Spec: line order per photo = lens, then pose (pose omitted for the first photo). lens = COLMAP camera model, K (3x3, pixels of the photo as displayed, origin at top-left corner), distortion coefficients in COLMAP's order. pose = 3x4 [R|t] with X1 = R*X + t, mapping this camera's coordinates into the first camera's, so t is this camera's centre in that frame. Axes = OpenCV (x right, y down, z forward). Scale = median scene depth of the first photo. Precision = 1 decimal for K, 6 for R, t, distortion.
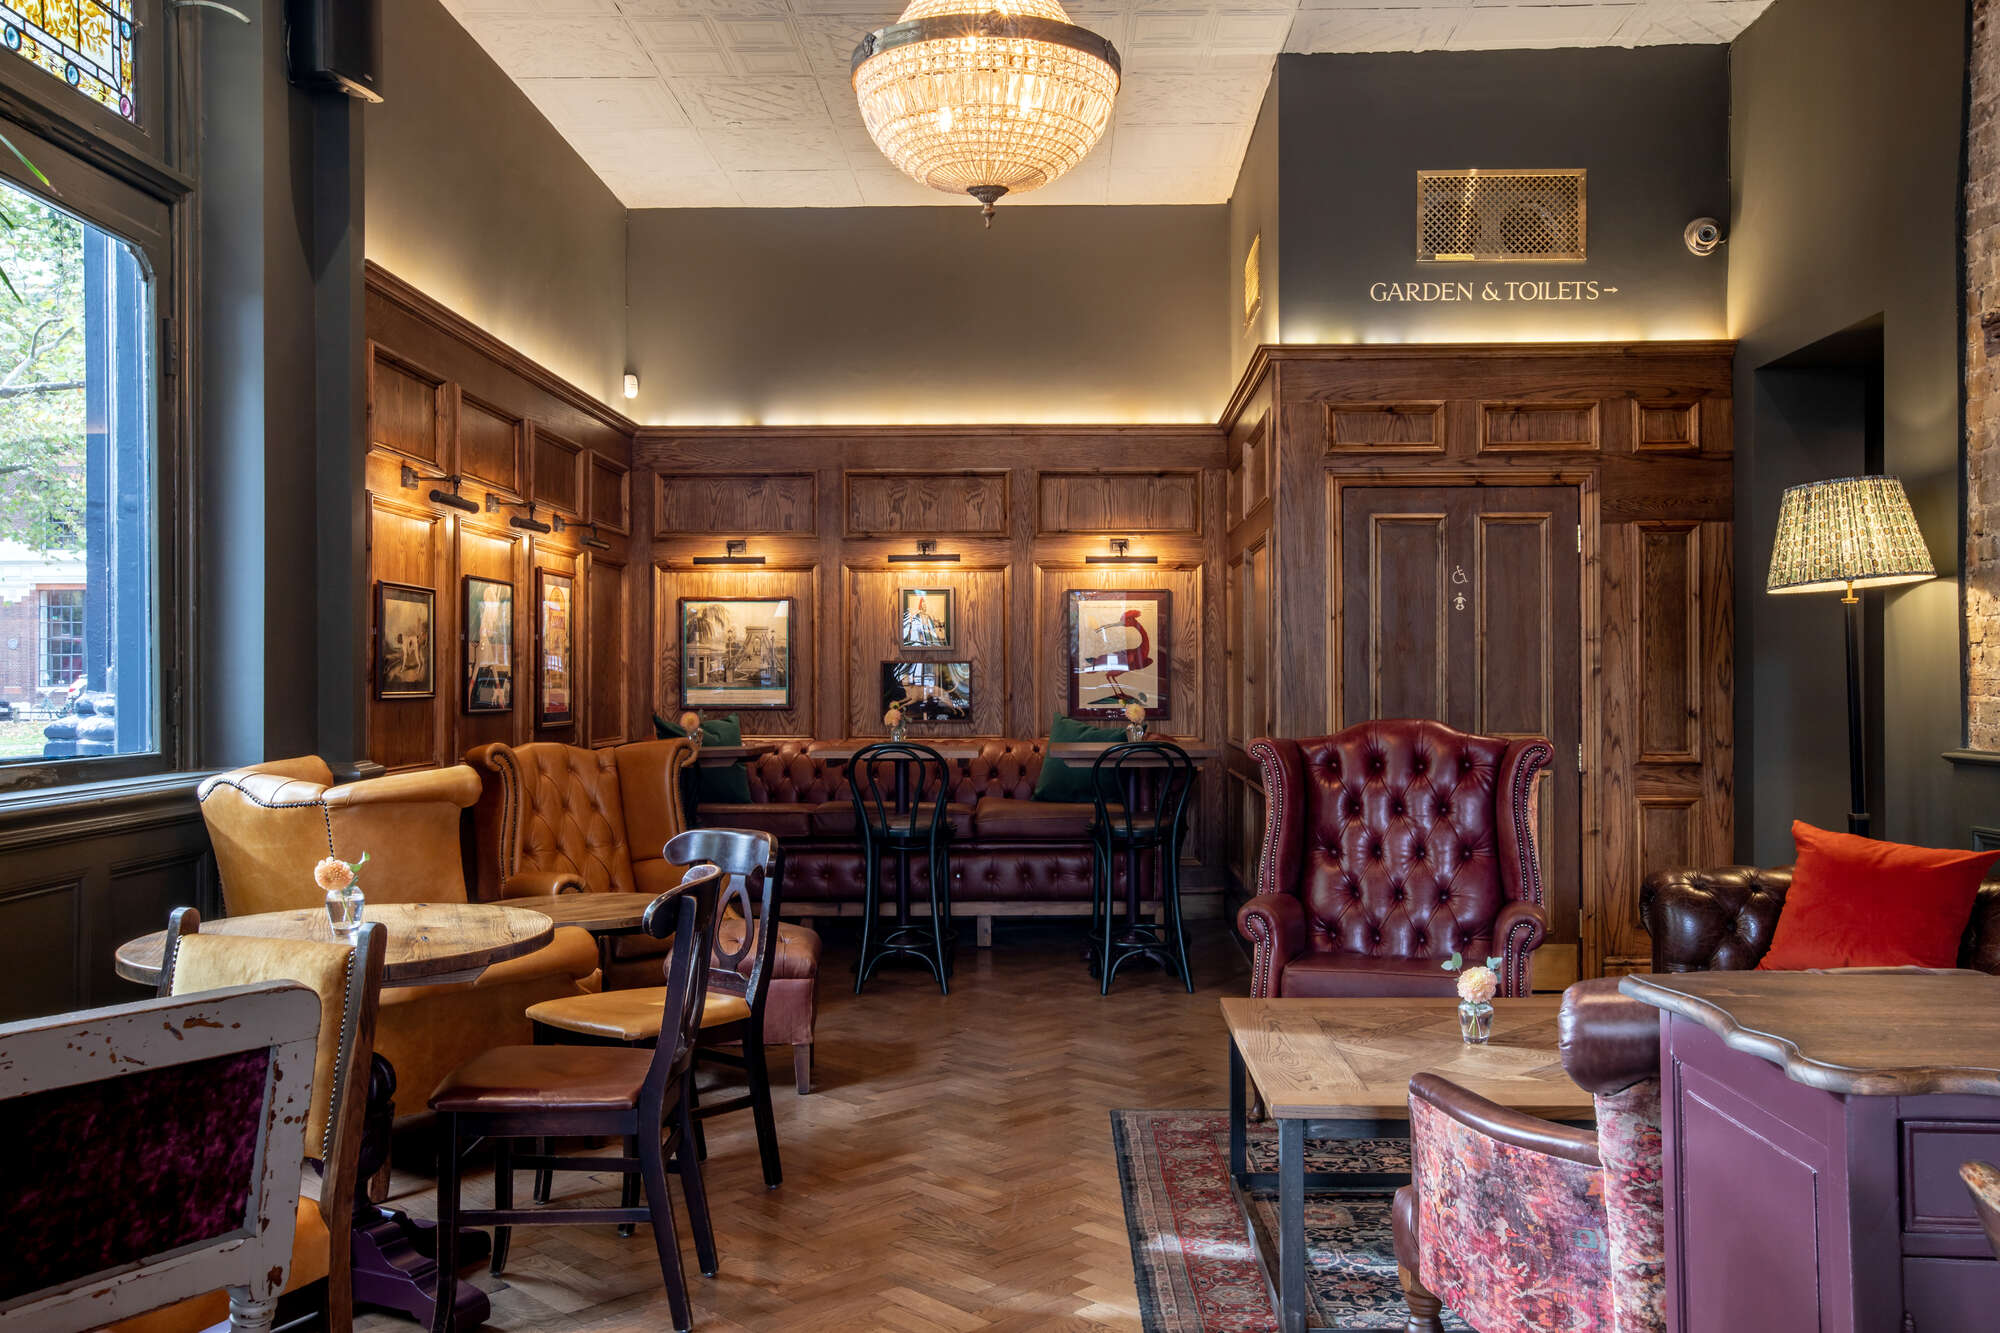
lens RADIAL K [[1630.1, 0, 1000.0], [0, 1630.1, 666.5], [0, 0, 1]] dist [-0.057887, 0.205403]
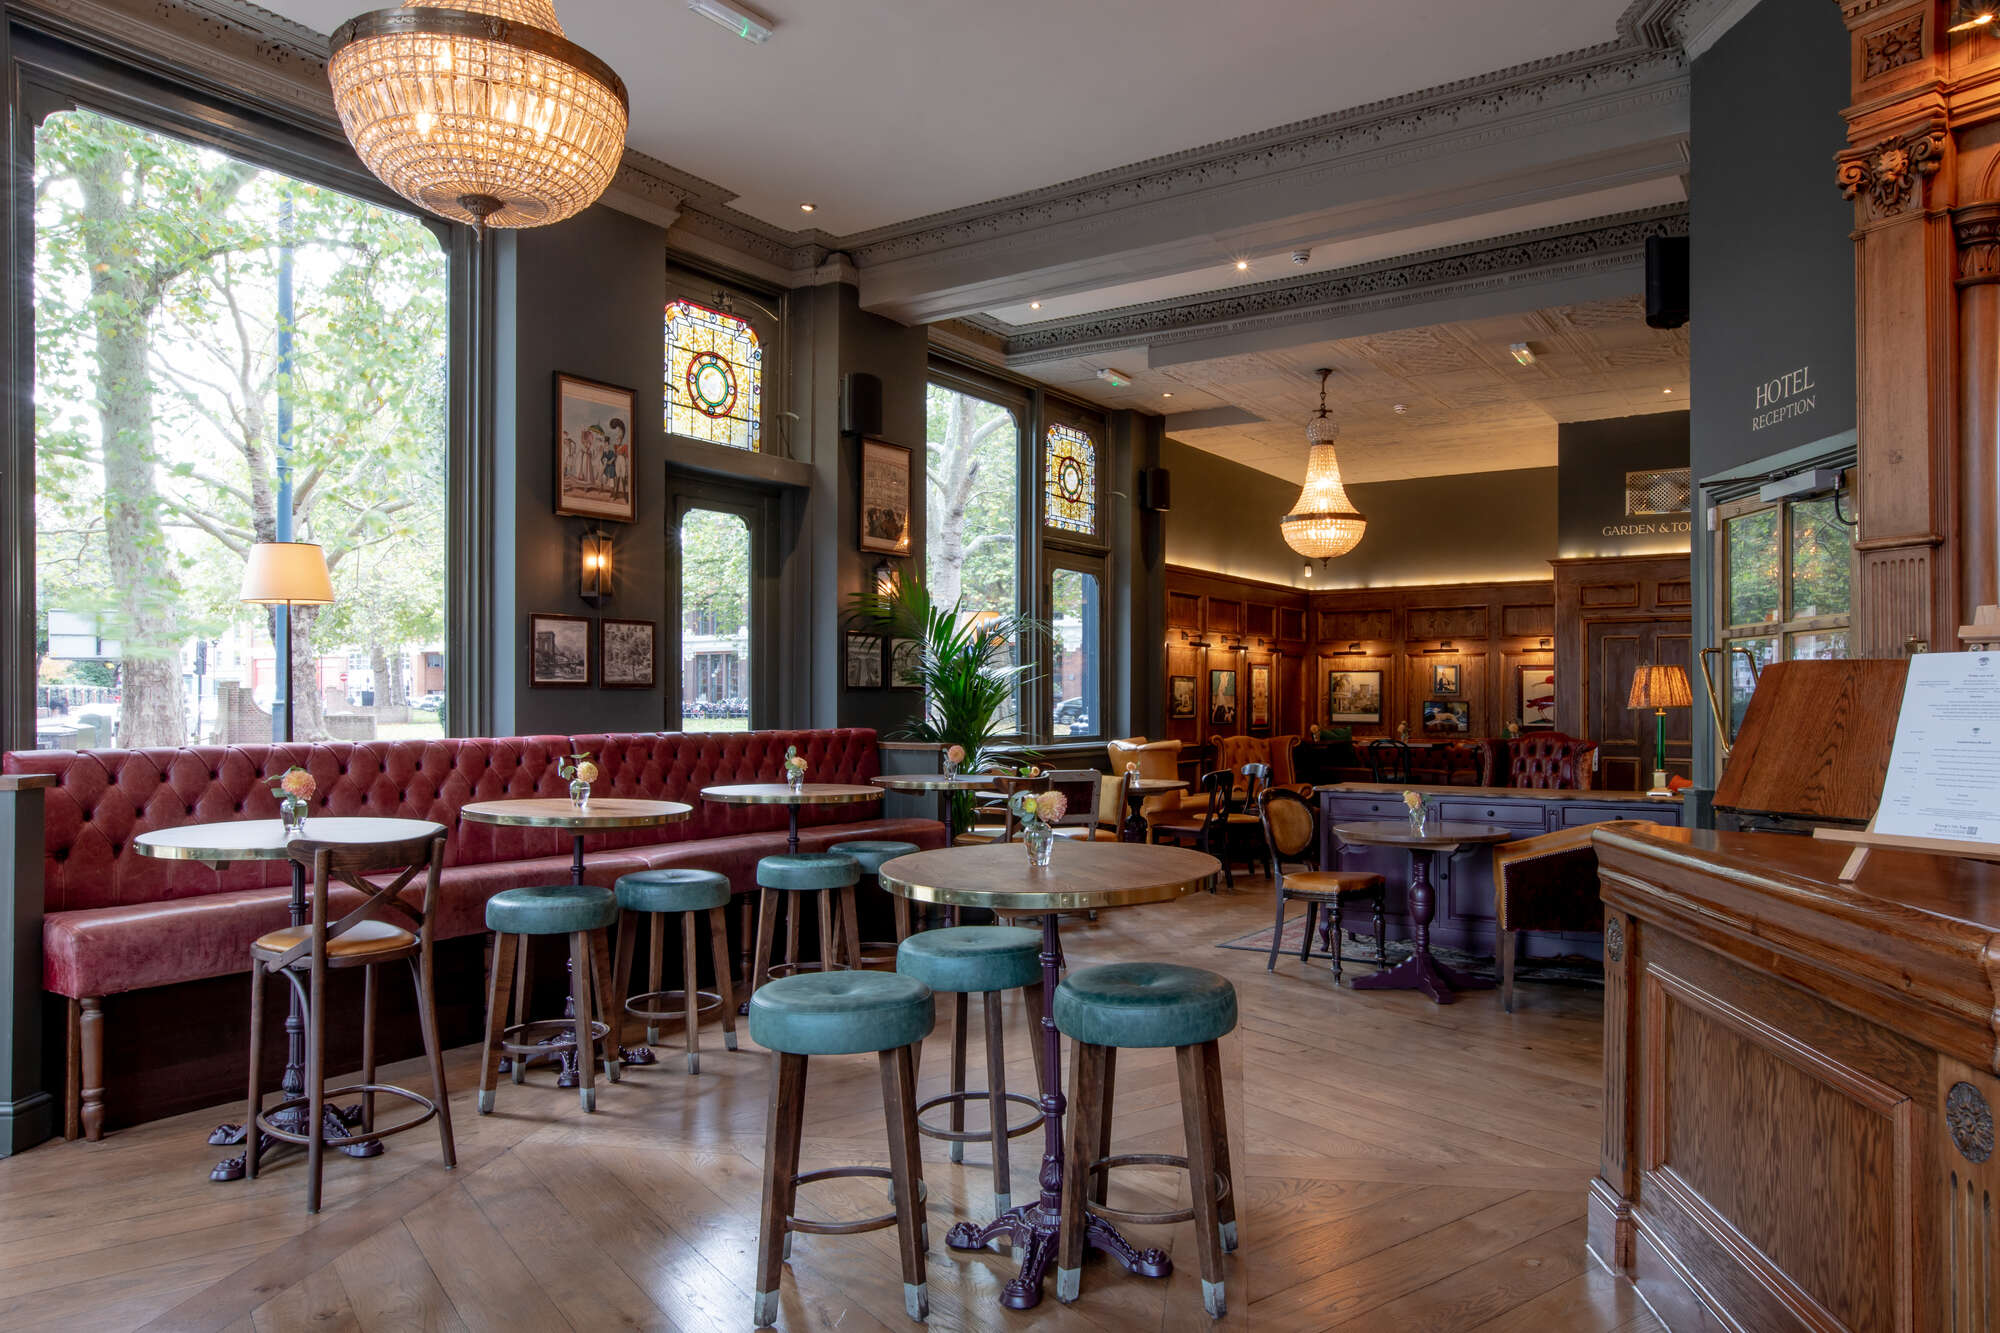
lens RADIAL K [[1360.9, 0, 1000.0], [0, 1360.9, 666.5], [0, 0, 1]] dist [-0.002174, -0.000458]
pose [[0.826698, -0.009791, -0.562561, 0.495759], [0.002378, 0.999900, -0.013908, -0.026655], [0.562641, 0.010160, 0.826639, -0.788579]]
